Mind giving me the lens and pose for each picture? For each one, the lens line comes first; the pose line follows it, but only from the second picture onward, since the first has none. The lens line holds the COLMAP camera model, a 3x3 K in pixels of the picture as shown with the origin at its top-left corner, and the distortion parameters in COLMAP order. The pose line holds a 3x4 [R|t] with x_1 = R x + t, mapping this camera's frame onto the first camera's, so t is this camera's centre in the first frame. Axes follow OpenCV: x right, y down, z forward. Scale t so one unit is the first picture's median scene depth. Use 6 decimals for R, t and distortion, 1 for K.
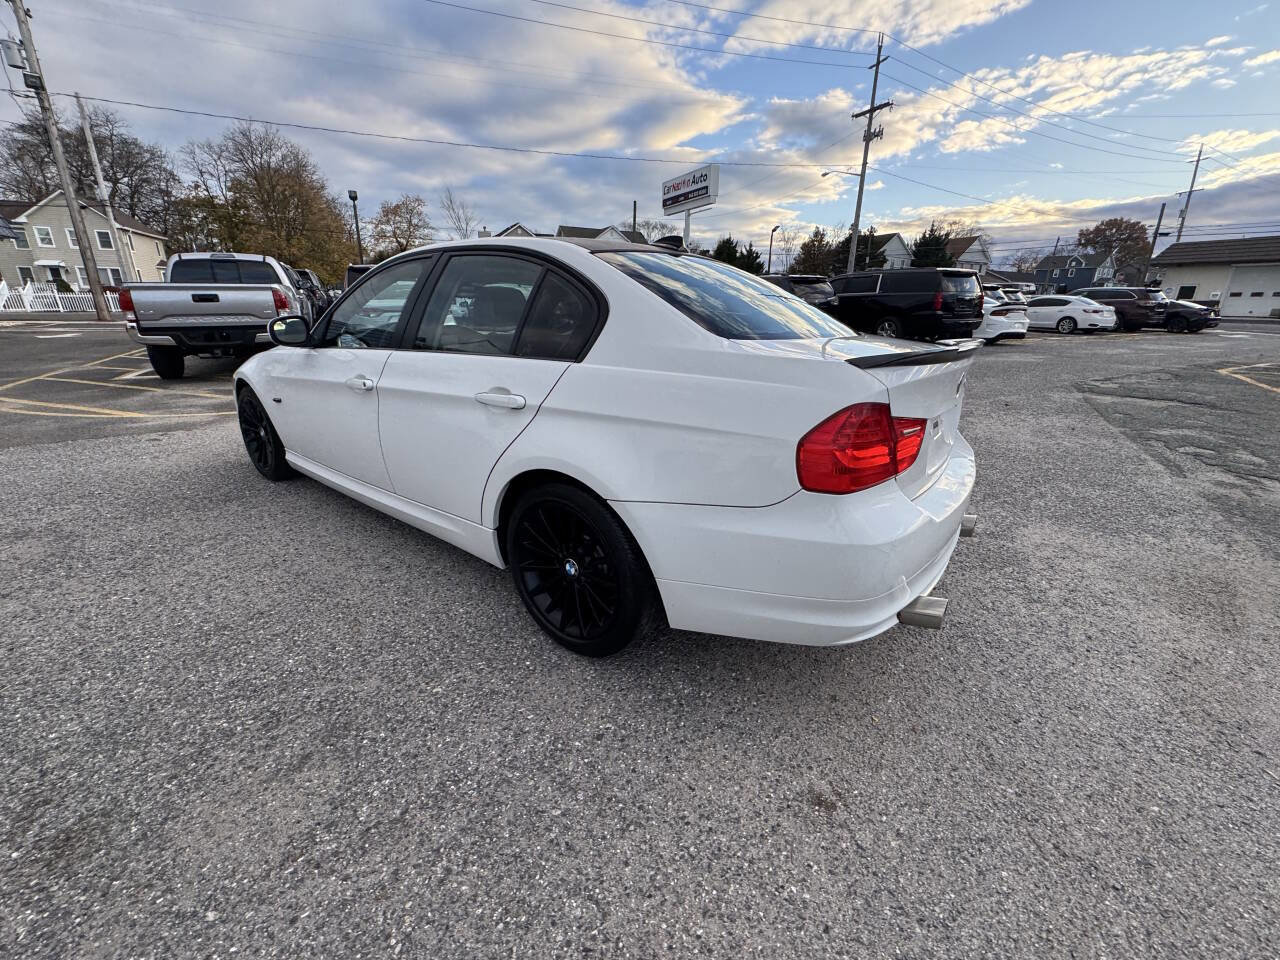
lens RADIAL K [[522.7, 0, 638.4], [0, 522.7, 481.9], [0, 0, 1]] dist [-0.001887, 0.000186]
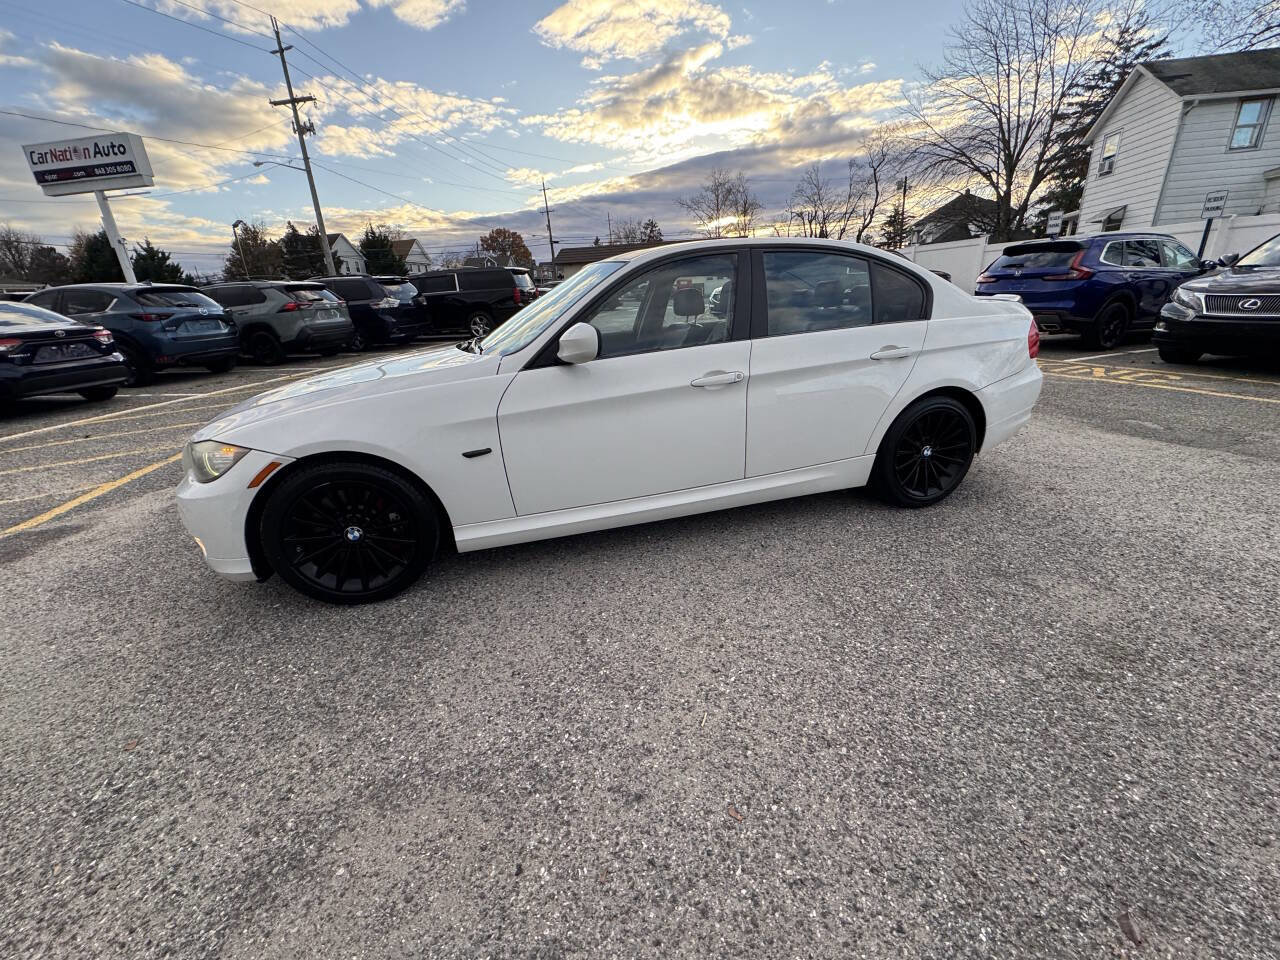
lens RADIAL K [[522.7, 0, 640.6], [0, 522.7, 479.0], [0, 0, 1]] dist [-0.001887, 0.000186]
pose [[0.581609, -0.312411, 0.751086, -0.496136], [0.317769, 0.937206, 0.143760, -0.070031], [-0.748835, 0.155060, 0.644362, 0.173636]]
